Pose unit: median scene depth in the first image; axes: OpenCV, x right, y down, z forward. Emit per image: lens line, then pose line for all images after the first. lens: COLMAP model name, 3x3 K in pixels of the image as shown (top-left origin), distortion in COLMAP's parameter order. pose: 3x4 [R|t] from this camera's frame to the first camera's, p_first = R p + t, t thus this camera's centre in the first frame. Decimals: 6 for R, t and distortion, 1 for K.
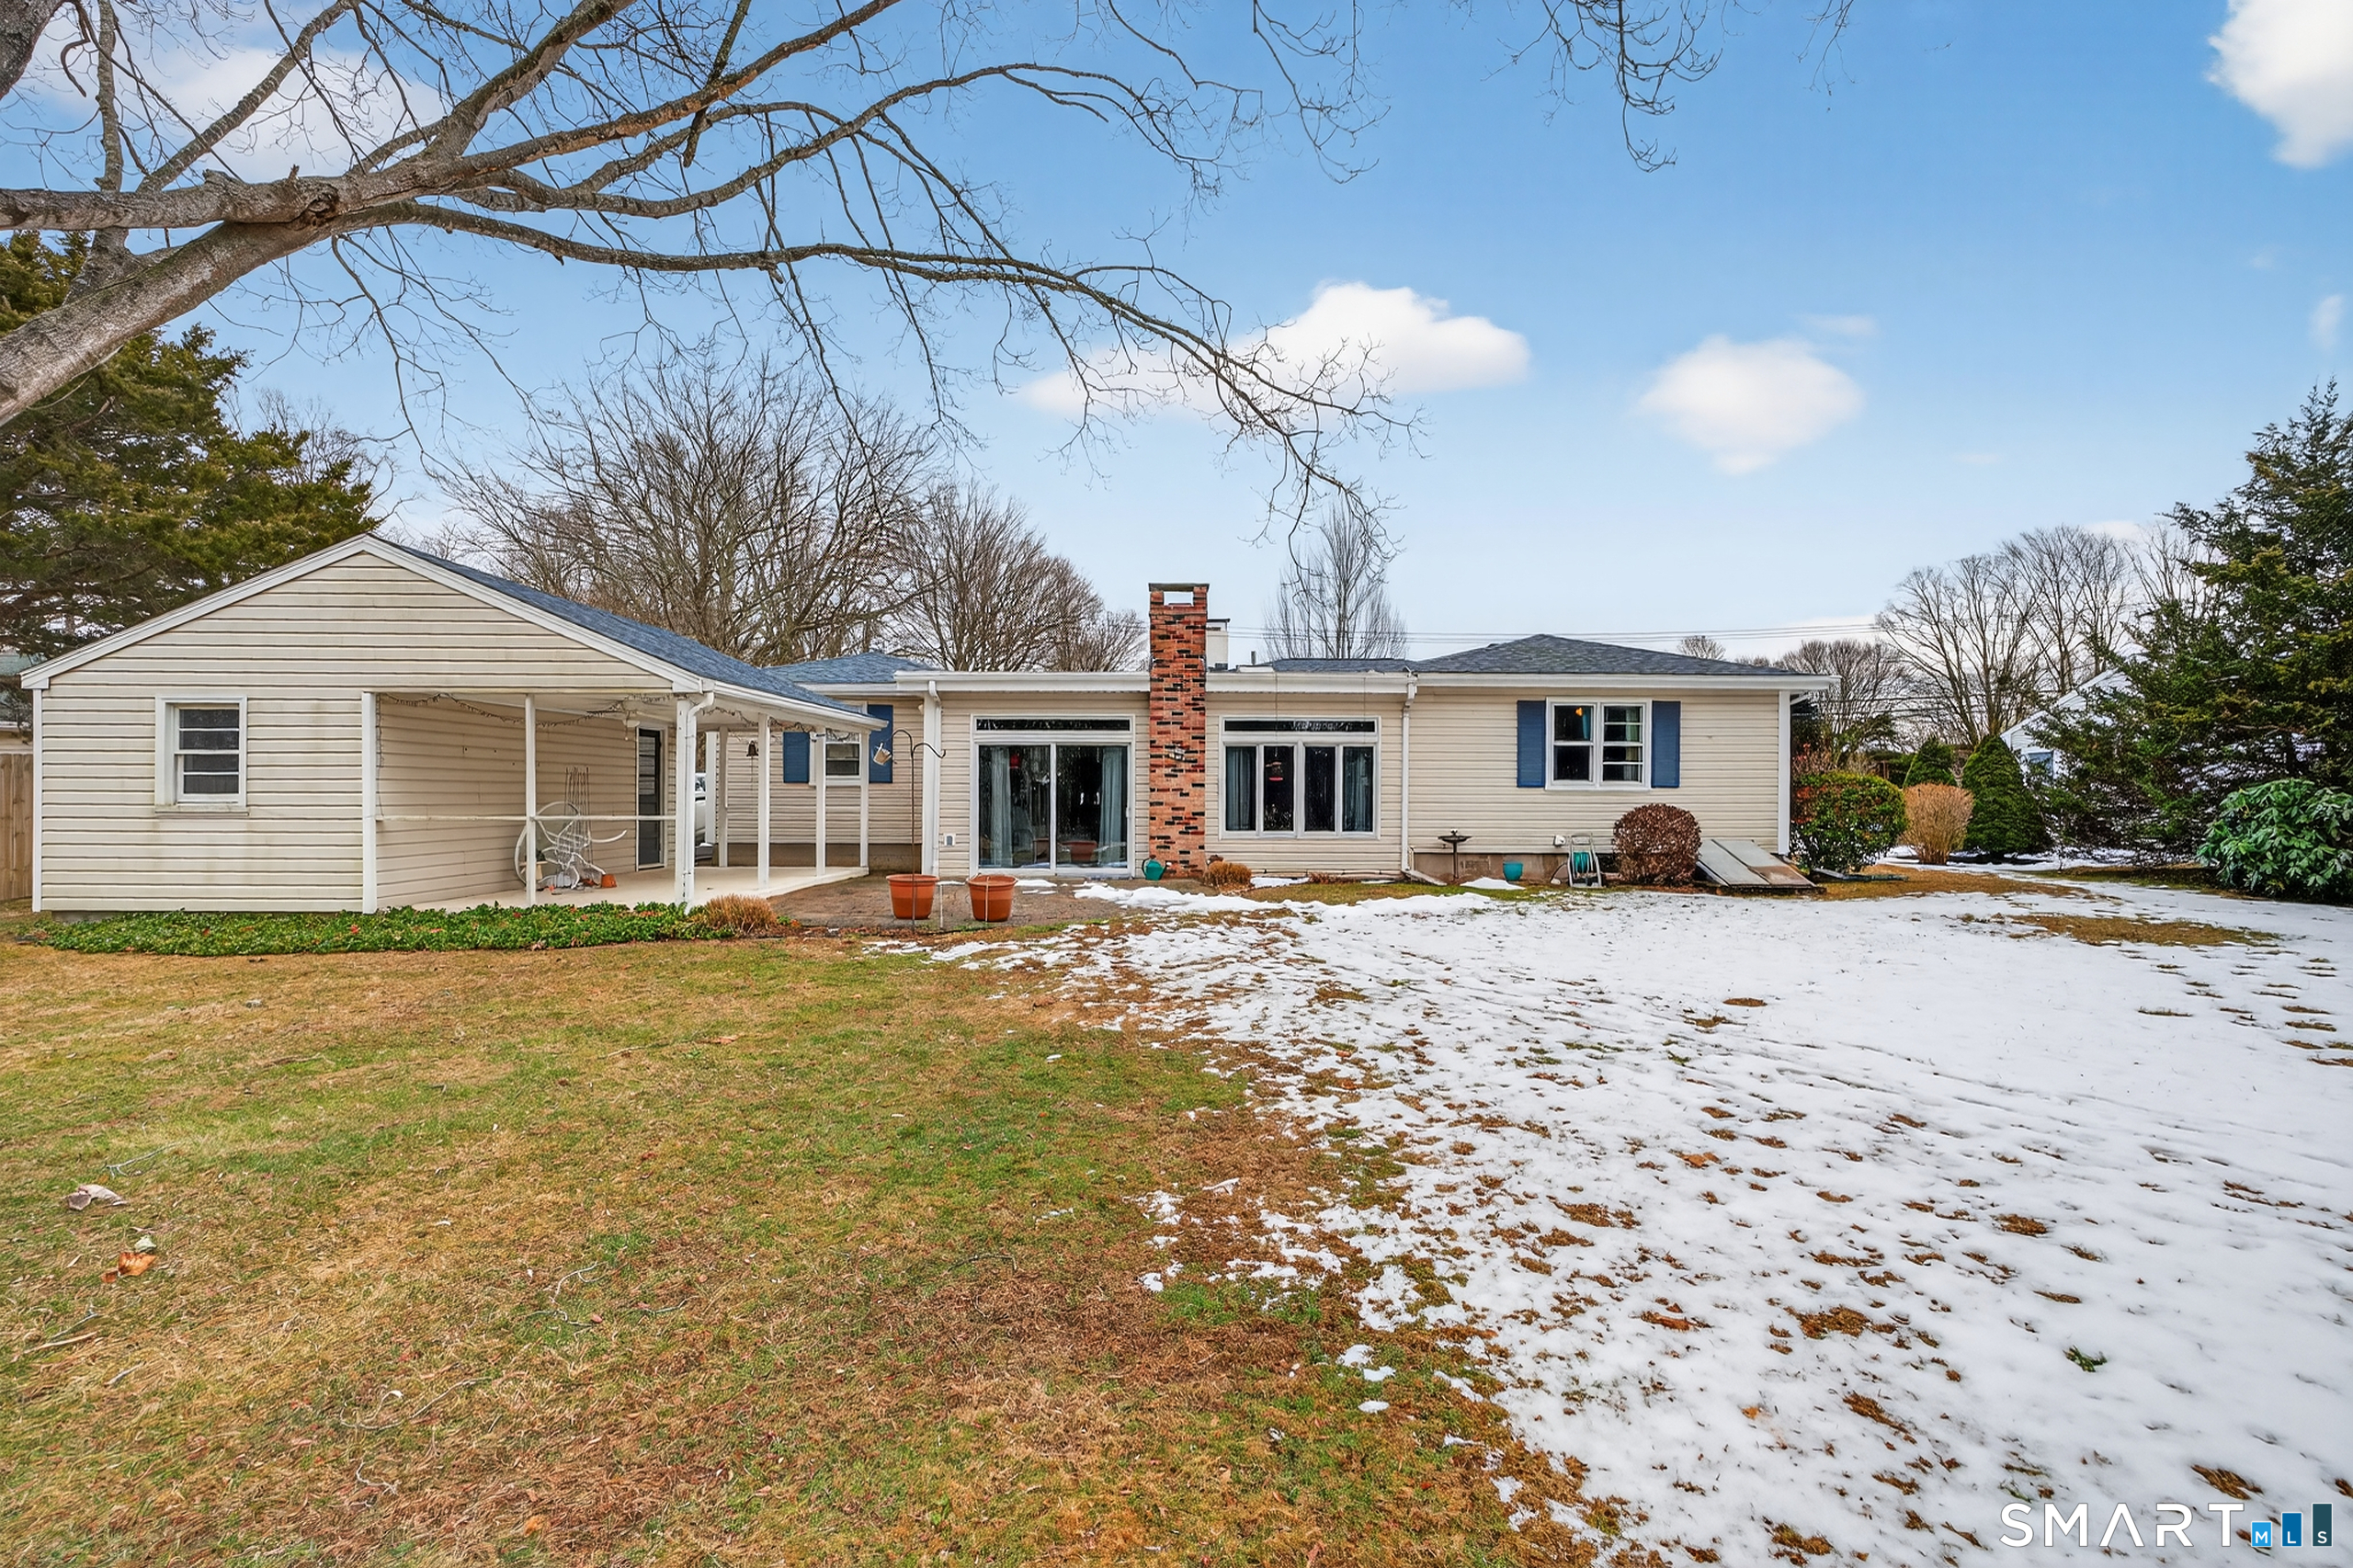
lens RADIAL K [[1045.8, 0, 1173.3], [0, 1045.8, 794.8], [0, 0, 1]] dist [0.002849, -0.000435]
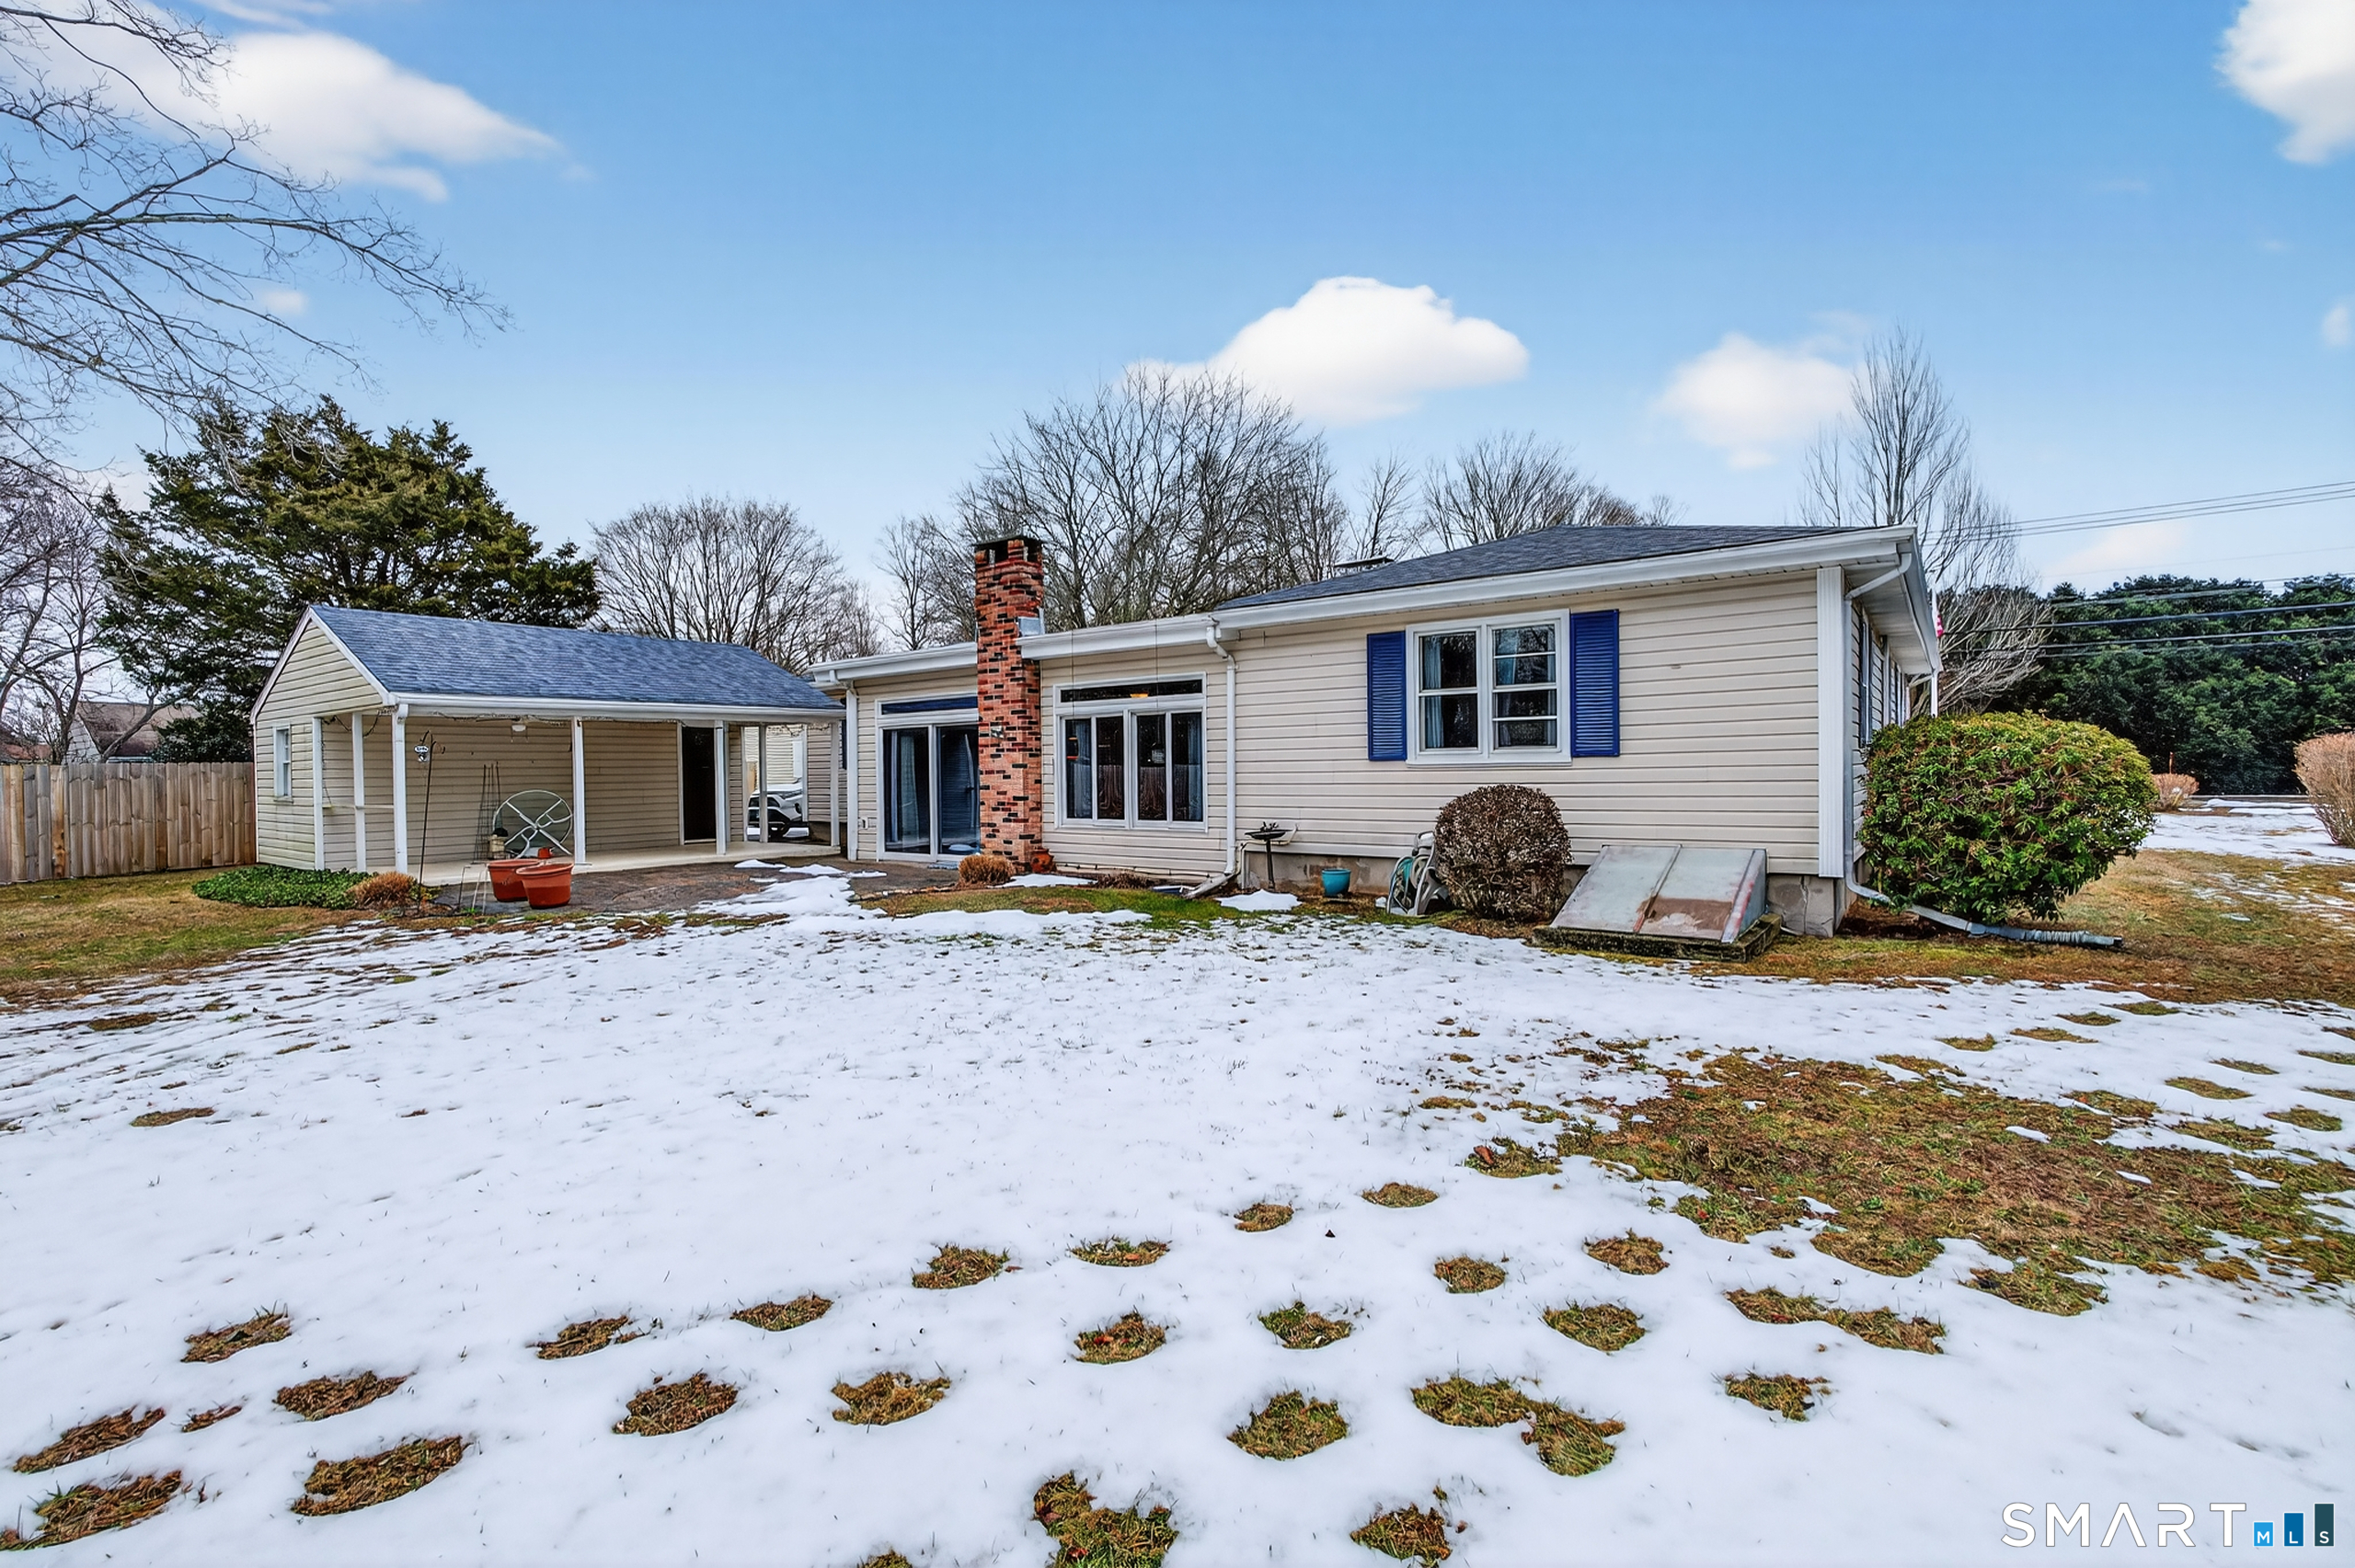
lens RADIAL K [[1046.5, 0, 1178.9], [0, 1046.5, 781.0], [0, 0, 1]] dist [0.002849, -0.000435]
pose [[0.786866, -0.008411, -0.617066, 0.656169], [0.016350, 0.999840, 0.007221, -0.000604], [0.616907, -0.015771, 0.786878, 0.379968]]
